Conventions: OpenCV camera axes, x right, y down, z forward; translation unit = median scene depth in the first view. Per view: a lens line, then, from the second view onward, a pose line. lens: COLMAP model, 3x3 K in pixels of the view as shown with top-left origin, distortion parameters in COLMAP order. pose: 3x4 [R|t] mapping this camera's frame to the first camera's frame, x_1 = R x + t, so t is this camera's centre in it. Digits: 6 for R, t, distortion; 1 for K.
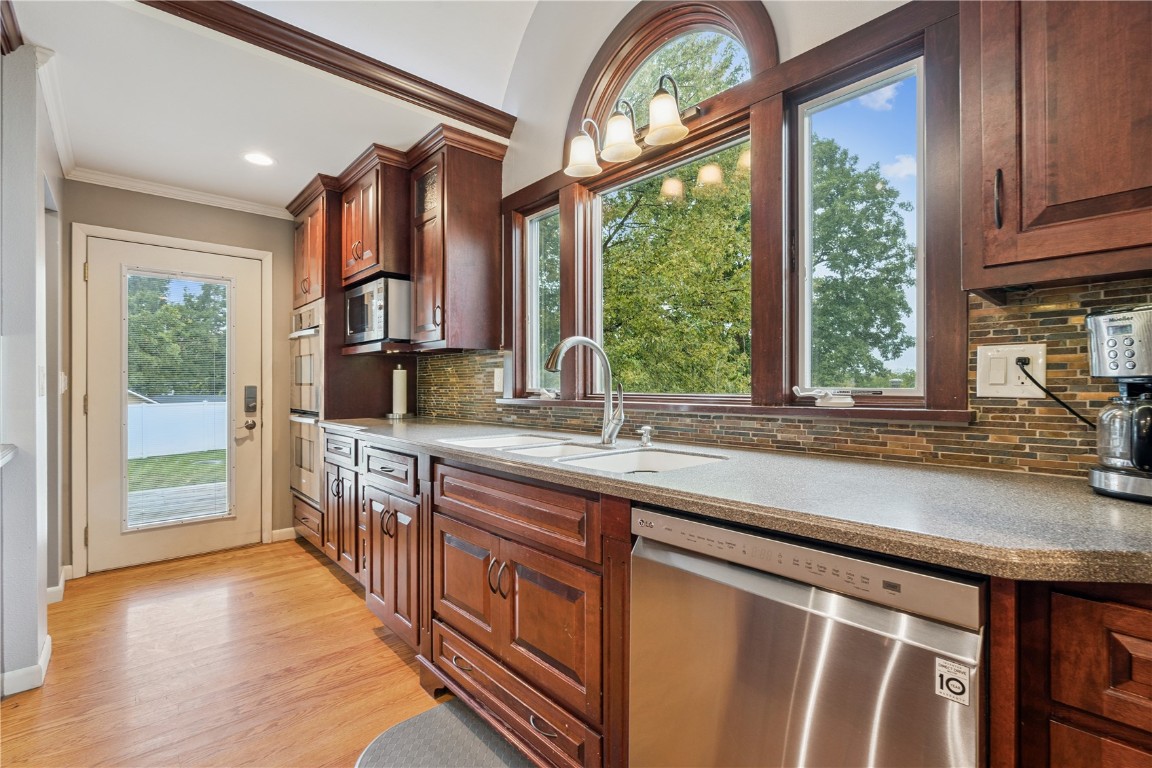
lens RADIAL K [[523.0, 0, 576.5], [0, 523.0, 385.2], [0, 0, 1]] dist [-0.002464, 0.000023]
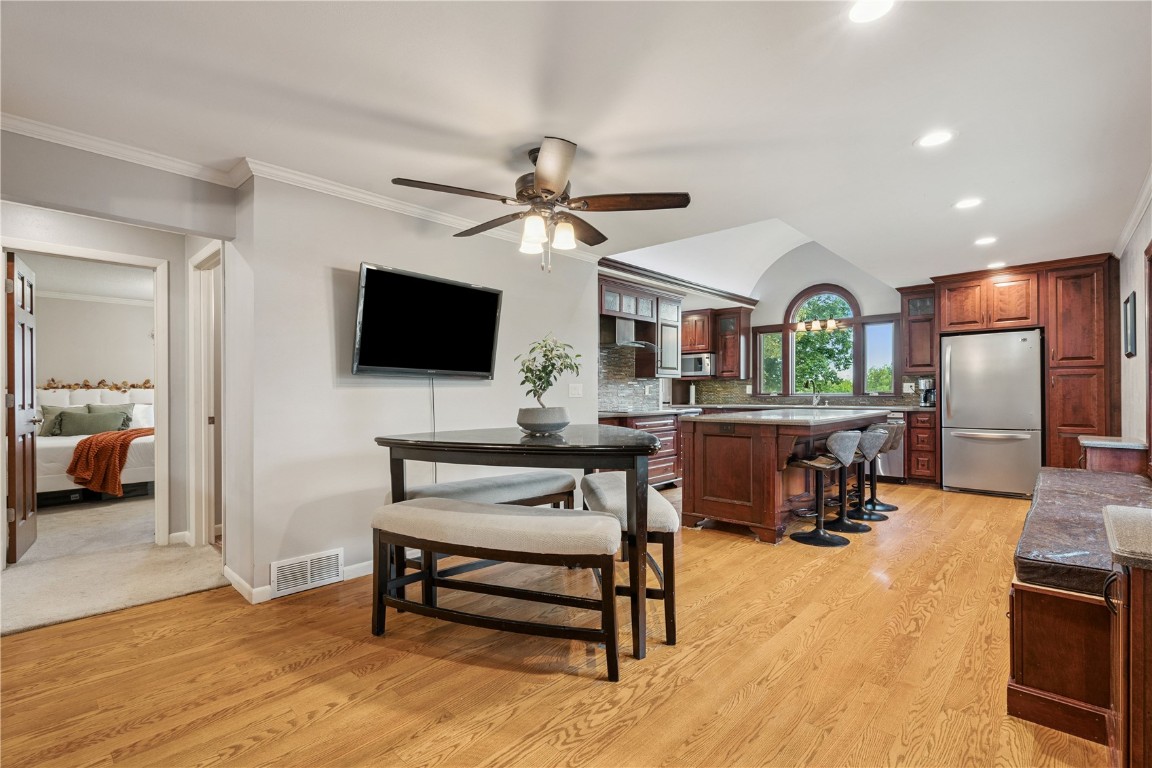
lens RADIAL K [[523.0, 0, 579.7], [0, 523.0, 400.3], [0, 0, 1]] dist [-0.002464, 0.000023]
pose [[0.995476, -0.007742, 0.094699, -2.325314], [0.006207, 0.999845, 0.016486, -0.006726], [-0.094812, -0.015824, 0.995369, -3.069895]]
